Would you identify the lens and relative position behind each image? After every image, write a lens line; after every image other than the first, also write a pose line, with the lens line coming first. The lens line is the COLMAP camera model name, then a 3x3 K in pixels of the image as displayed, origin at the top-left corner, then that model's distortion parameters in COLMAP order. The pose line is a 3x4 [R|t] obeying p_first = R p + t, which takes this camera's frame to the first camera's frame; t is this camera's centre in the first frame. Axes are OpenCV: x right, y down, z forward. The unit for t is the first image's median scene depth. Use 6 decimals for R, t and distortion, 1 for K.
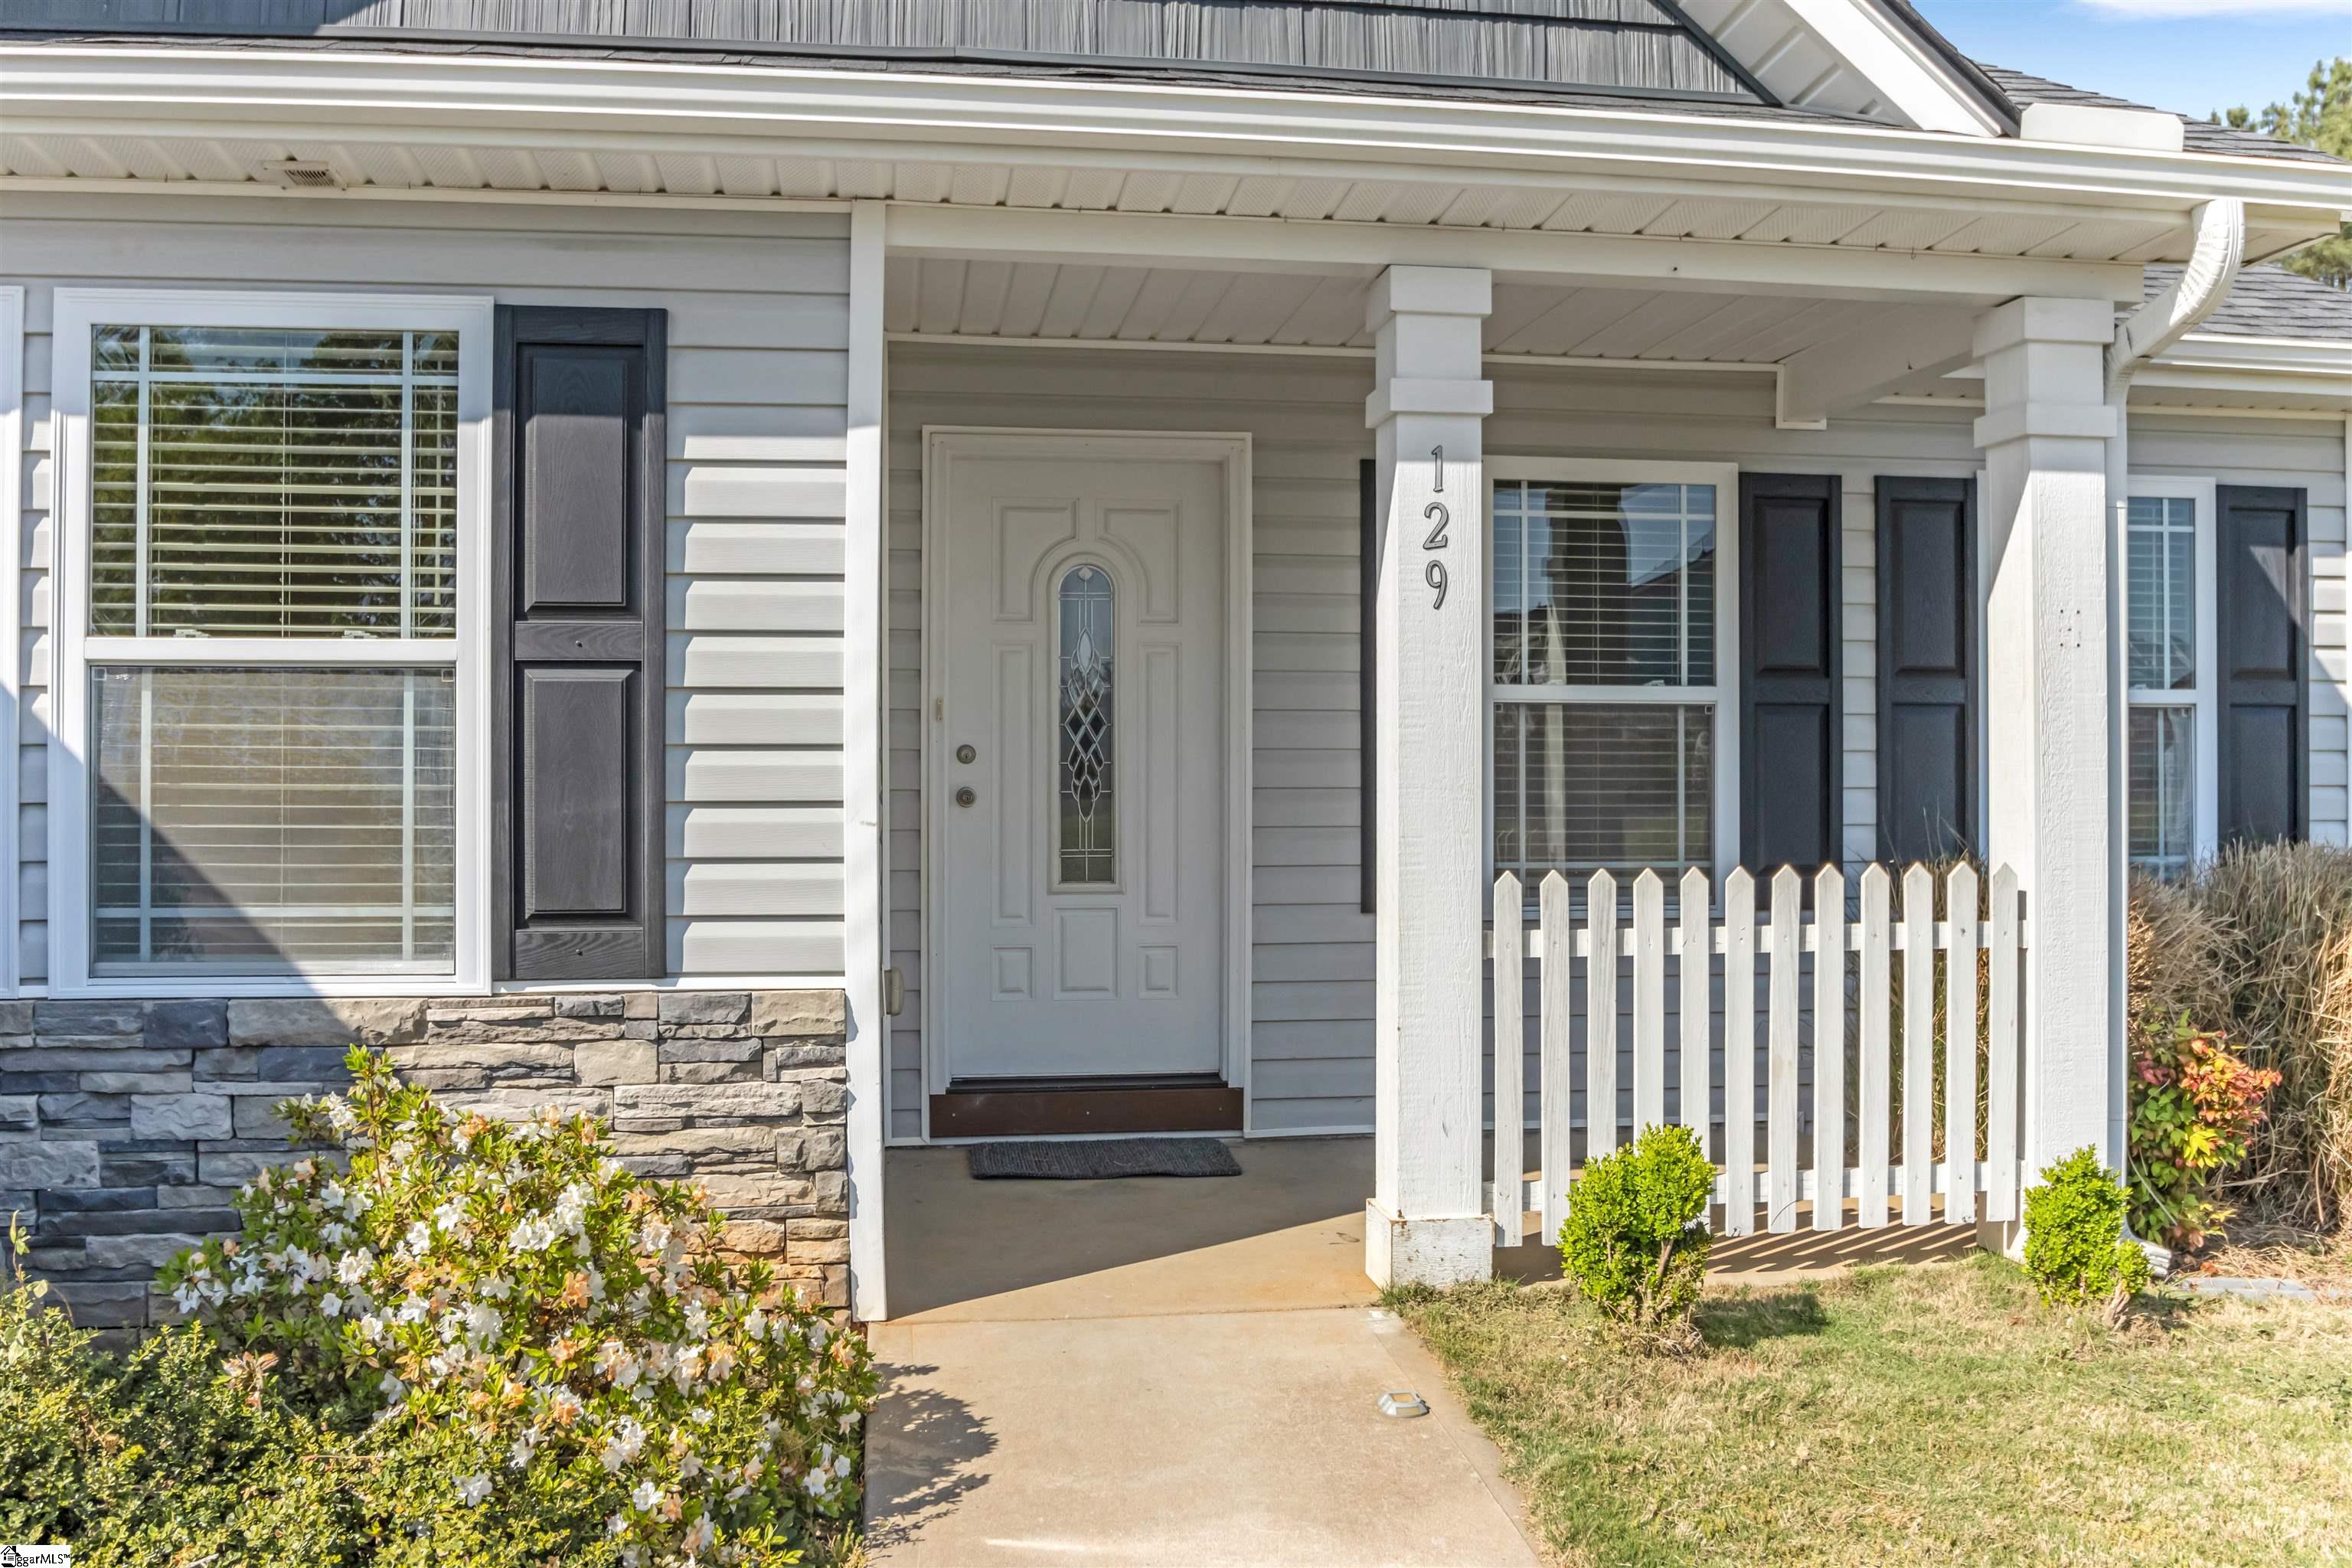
lens RADIAL K [[1948.3, 0, 1174.0], [0, 1948.3, 774.9], [0, 0, 1]] dist [-0.069035, 0.004965]
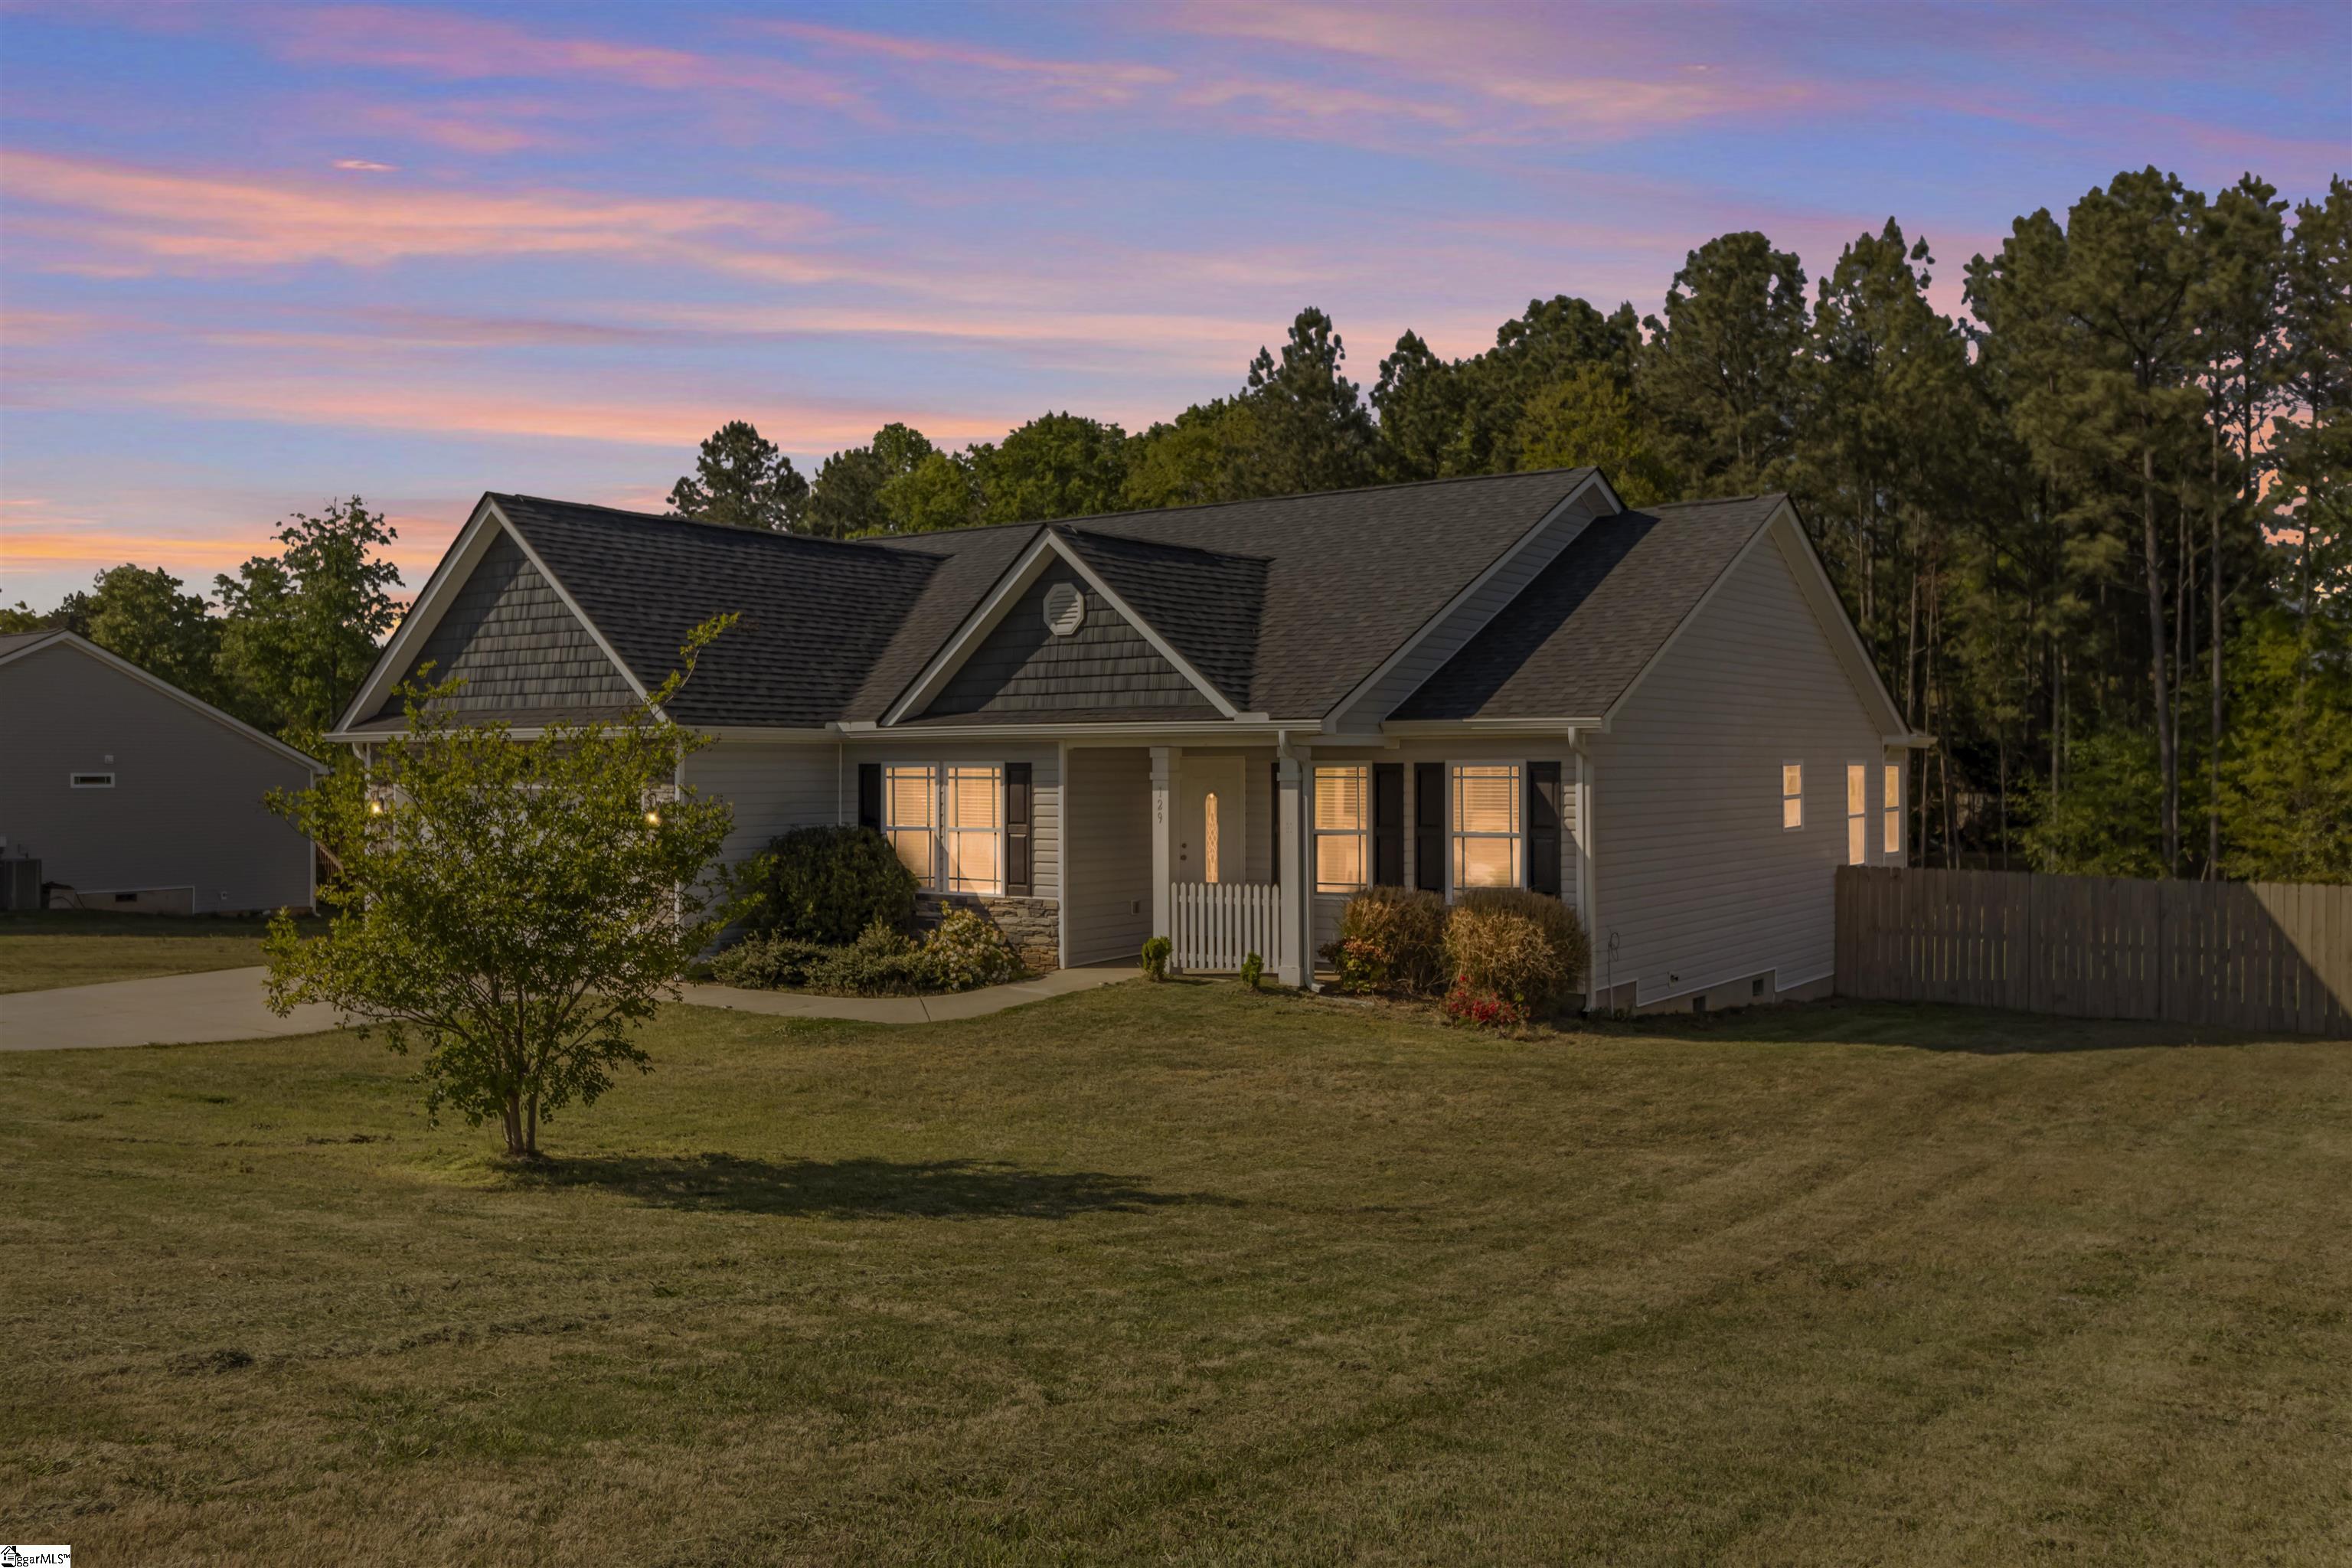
lens RADIAL K [[1948.3, 0, 1165.3], [0, 1948.3, 785.4], [0, 0, 1]] dist [-0.069035, 0.004965]
pose [[0.712224, 0.003346, -0.701944, 3.484161], [-0.001151, 0.999993, 0.003598, -0.198181], [0.701951, -0.001755, 0.712223, -2.322070]]
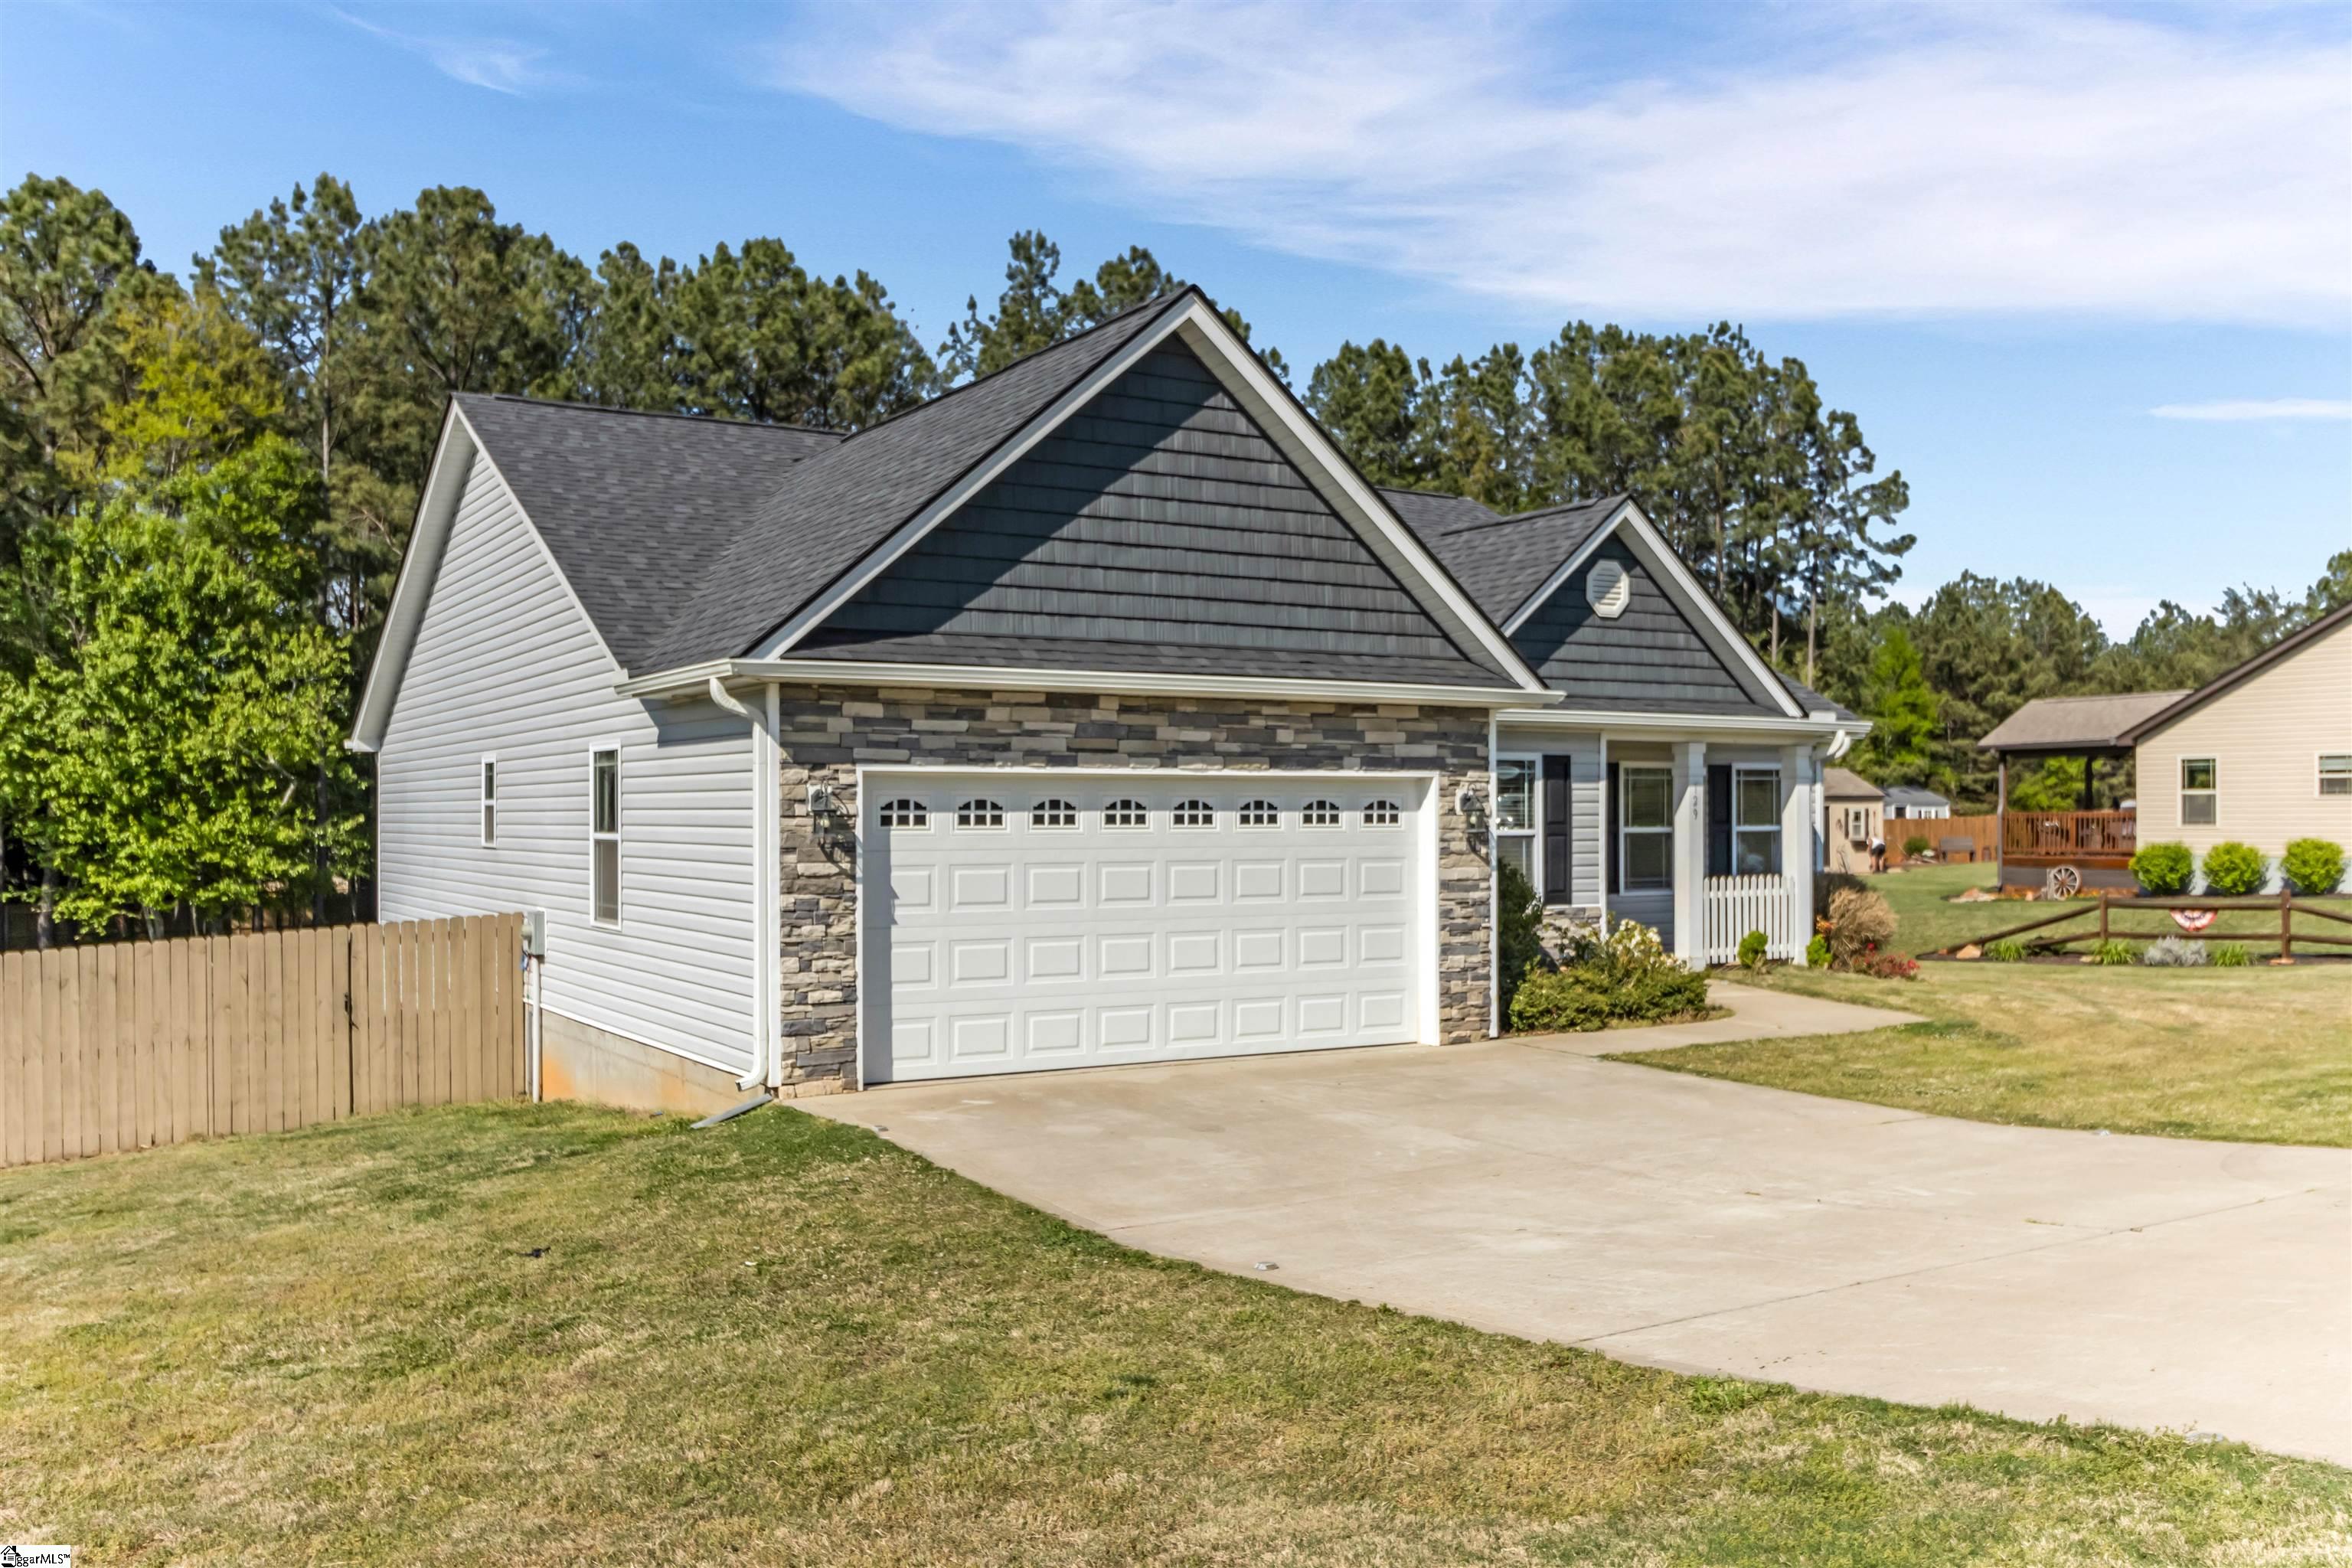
lens RADIAL K [[1948.3, 0, 1184.5], [0, 1948.3, 802.8], [0, 0, 1]] dist [-0.069035, 0.004965]
pose [[0.918582, 0.002581, 0.395222, -2.829106], [-0.001236, 0.999993, -0.003657, -0.109983], [-0.395228, 0.002871, 0.918578, -2.748826]]
